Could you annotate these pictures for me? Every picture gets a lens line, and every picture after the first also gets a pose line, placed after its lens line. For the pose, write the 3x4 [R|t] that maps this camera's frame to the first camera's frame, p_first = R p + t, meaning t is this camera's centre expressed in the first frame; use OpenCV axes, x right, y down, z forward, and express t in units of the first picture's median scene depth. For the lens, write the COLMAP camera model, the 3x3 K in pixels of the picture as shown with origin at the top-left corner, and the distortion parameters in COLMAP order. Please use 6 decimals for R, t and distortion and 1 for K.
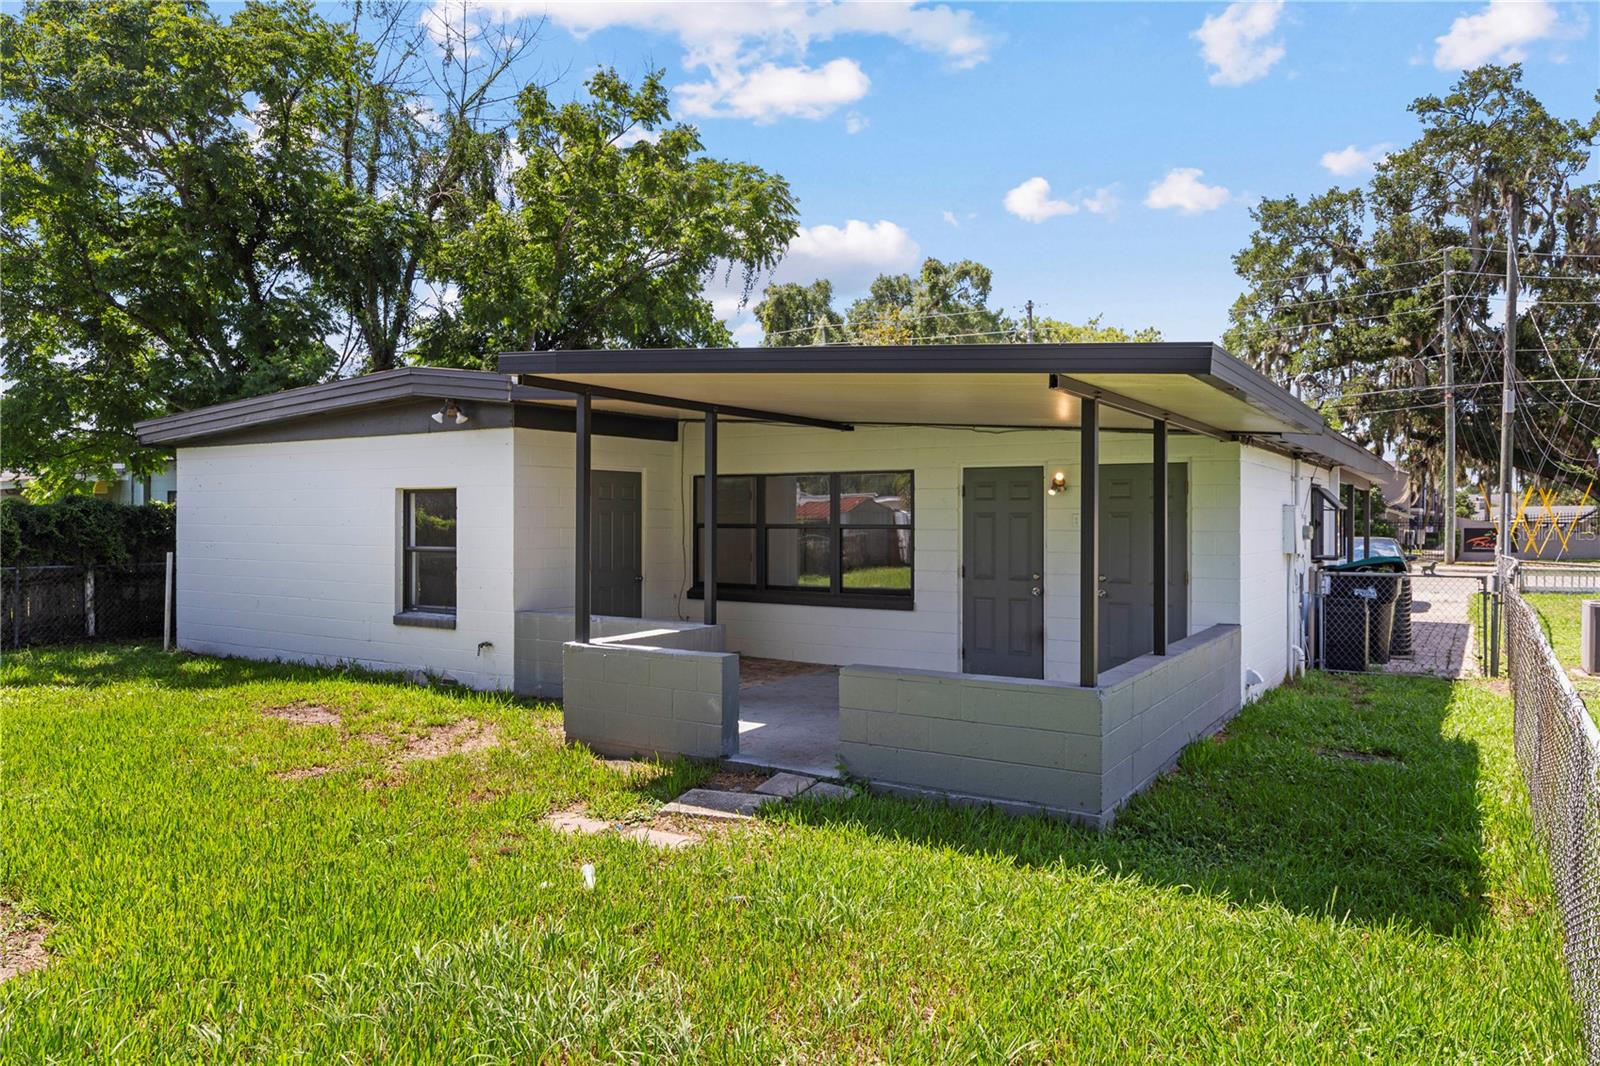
lens RADIAL K [[1074.5, 0, 789.4], [0, 1074.5, 527.9], [0, 0, 1]] dist [-0.007369, -0.002433]
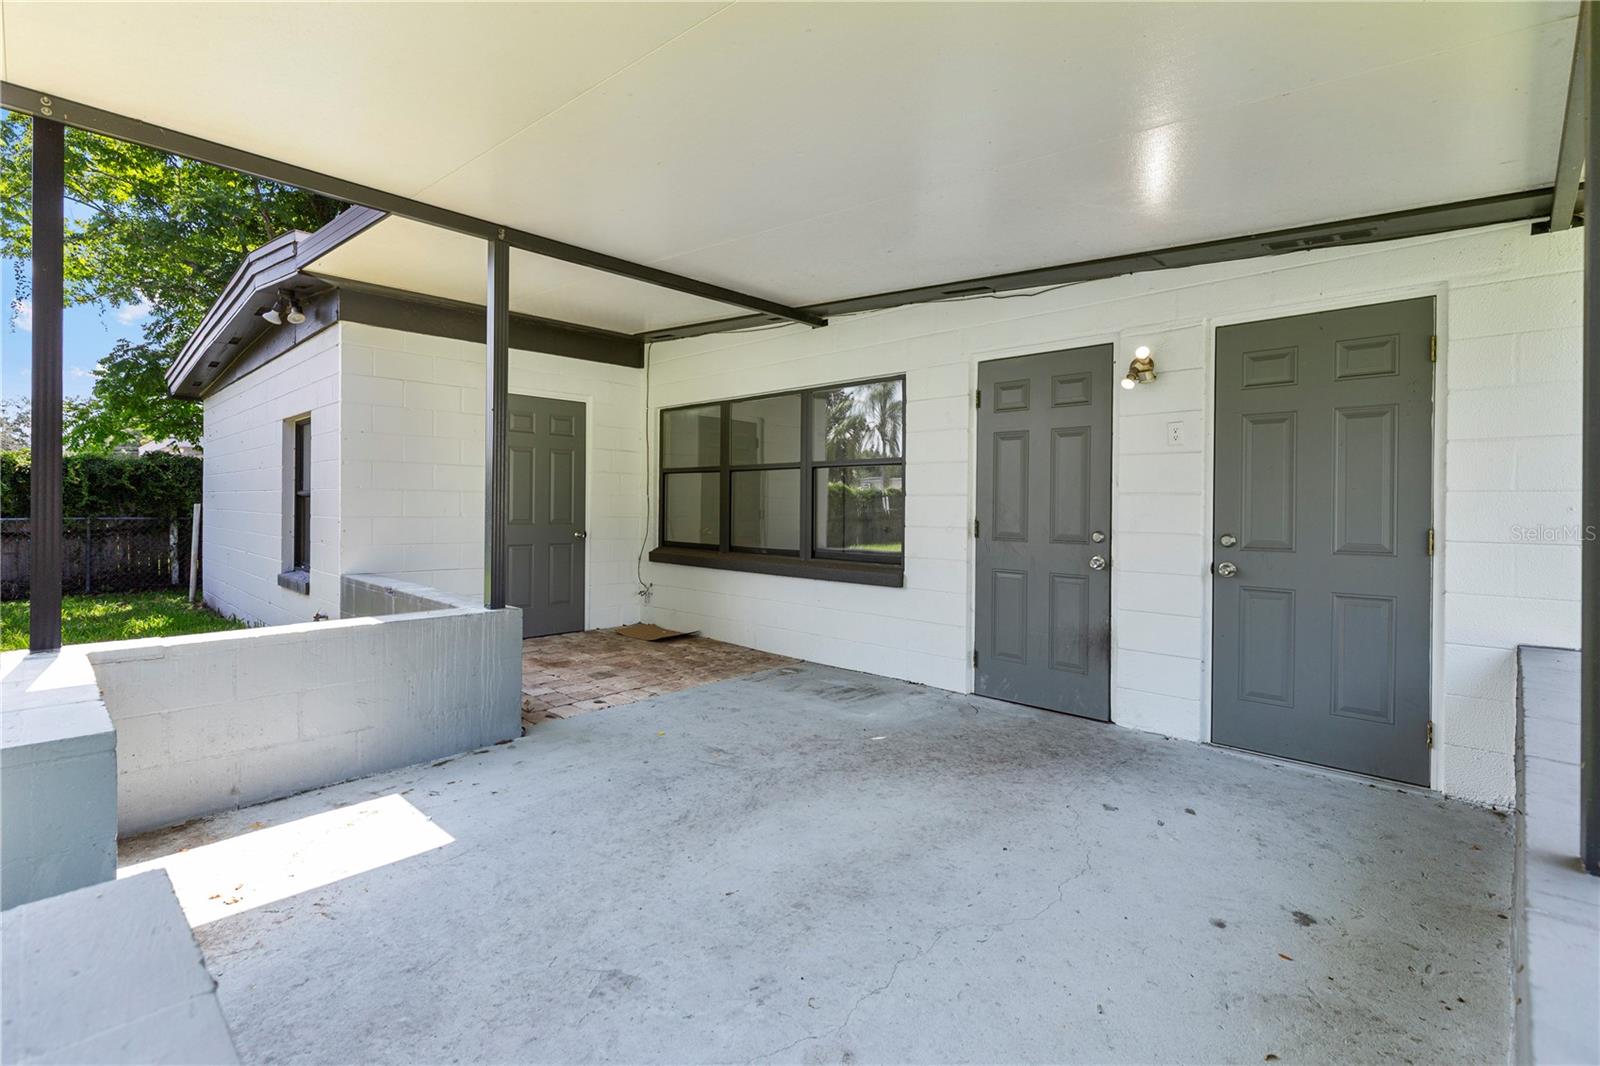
lens RADIAL K [[734.4, 0, 805.7], [0, 734.4, 510.7], [0, 0, 1]] dist [0.001668, 0.000242]
pose [[0.981316, 0.010388, -0.192123, 0.142955], [-0.011430, 0.999925, -0.004321, 0.032759], [0.192064, 0.006436, 0.981361, 0.551519]]
